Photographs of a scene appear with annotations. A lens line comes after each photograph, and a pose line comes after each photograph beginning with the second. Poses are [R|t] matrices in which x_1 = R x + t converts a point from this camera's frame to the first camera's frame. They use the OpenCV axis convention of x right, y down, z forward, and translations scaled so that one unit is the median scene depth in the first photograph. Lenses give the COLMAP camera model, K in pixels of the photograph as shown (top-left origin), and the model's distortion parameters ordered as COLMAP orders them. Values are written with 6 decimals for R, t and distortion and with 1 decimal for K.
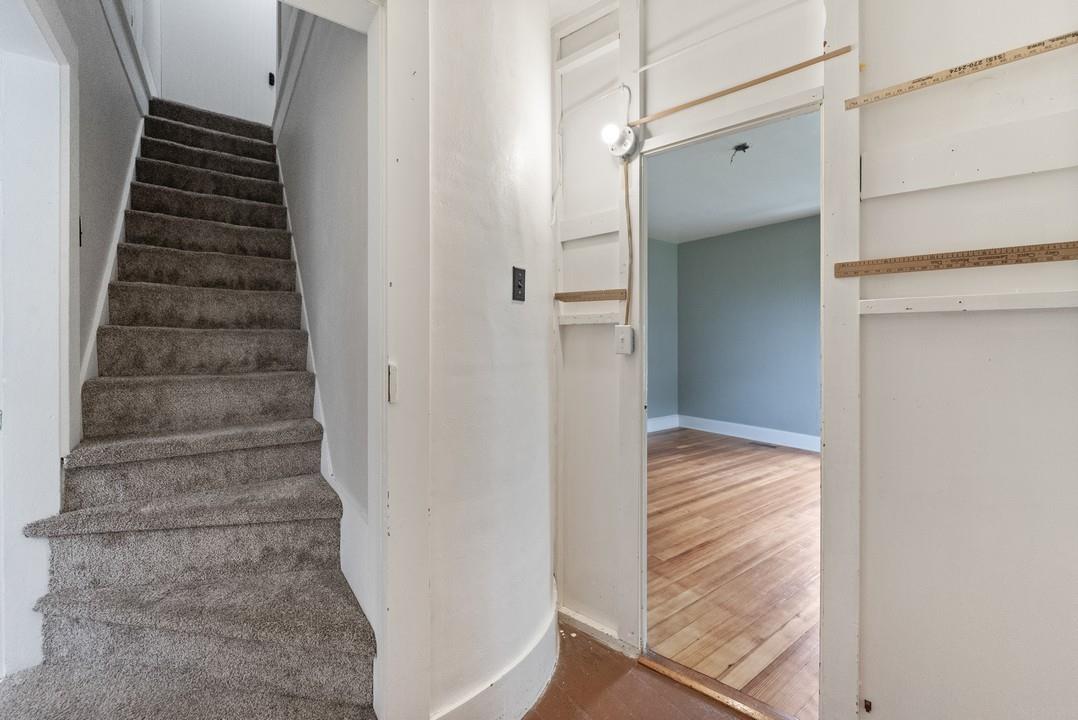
lens RADIAL K [[445.5, 0, 539.1], [0, 445.5, 343.5], [0, 0, 1]] dist [-0.001019, -0.000190]
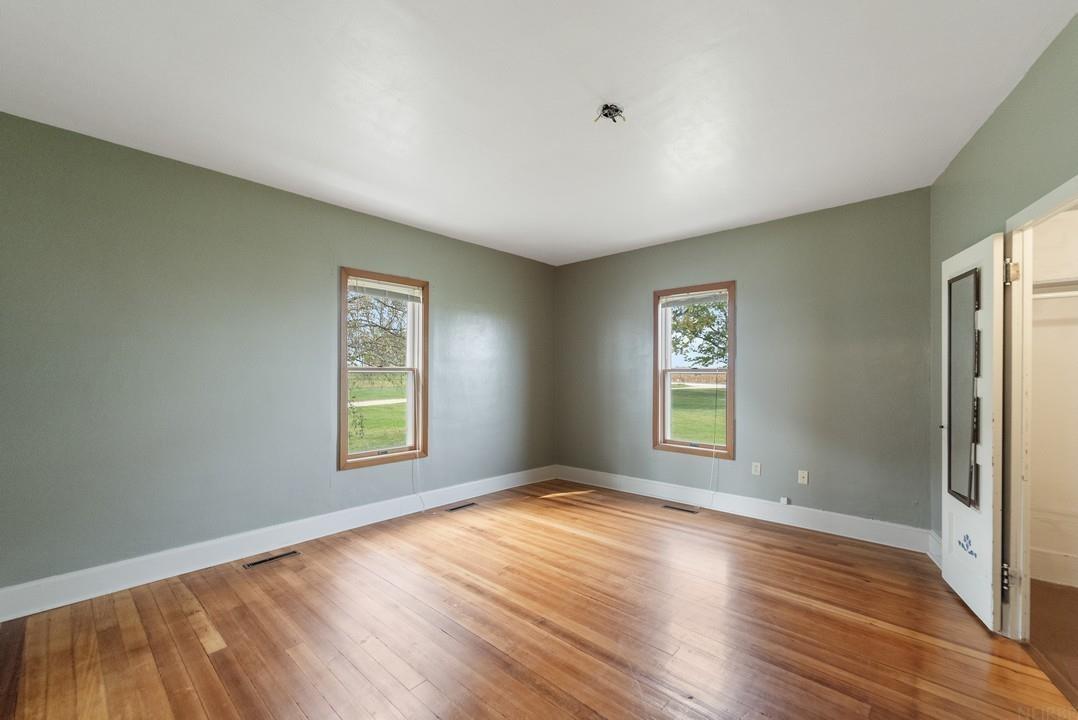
lens RADIAL K [[437.0, 0, 537.9], [0, 437.0, 366.5], [0, 0, 1]] dist [-0.002756, -0.000655]
pose [[-0.204381, 0.007416, 0.978863, -0.181377], [0.004306, 0.999968, -0.006677, -0.027180], [-0.978882, 0.002850, -0.204406, 1.044074]]
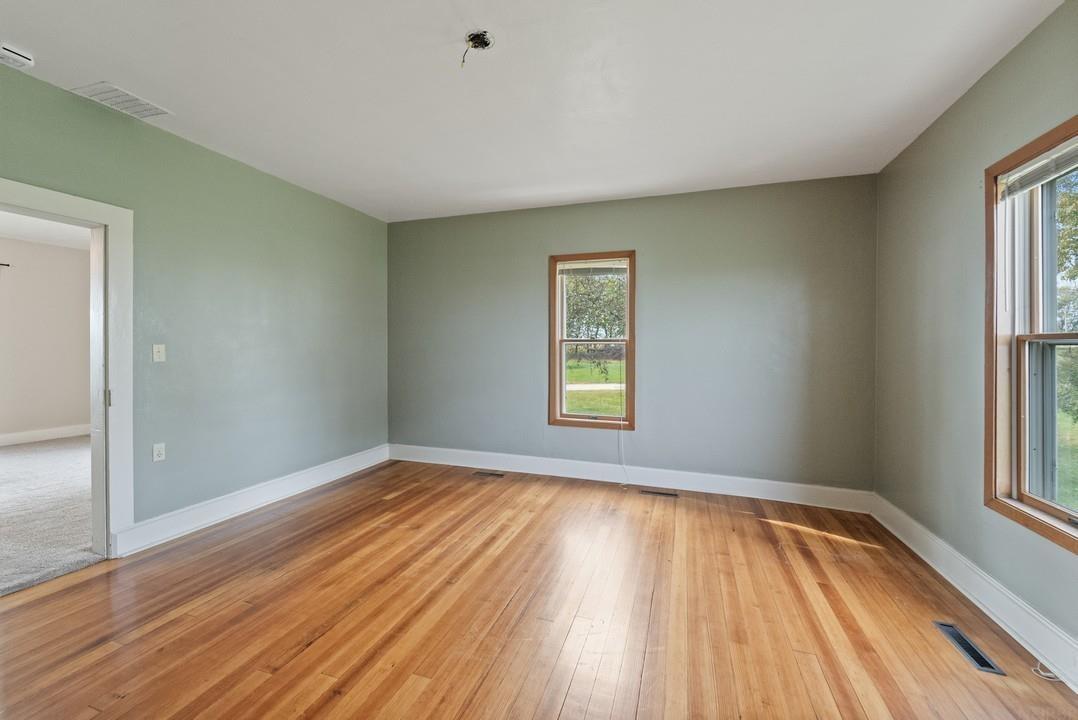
lens RADIAL K [[438.4, 0, 542.3], [0, 438.4, 344.2], [0, 0, 1]] dist [-0.003619, -0.000227]
pose [[0.811515, 0.004107, 0.584318, 0.137353], [0.001537, 0.999957, -0.009162, -0.011079], [-0.584330, 0.008333, 0.811473, 0.366520]]
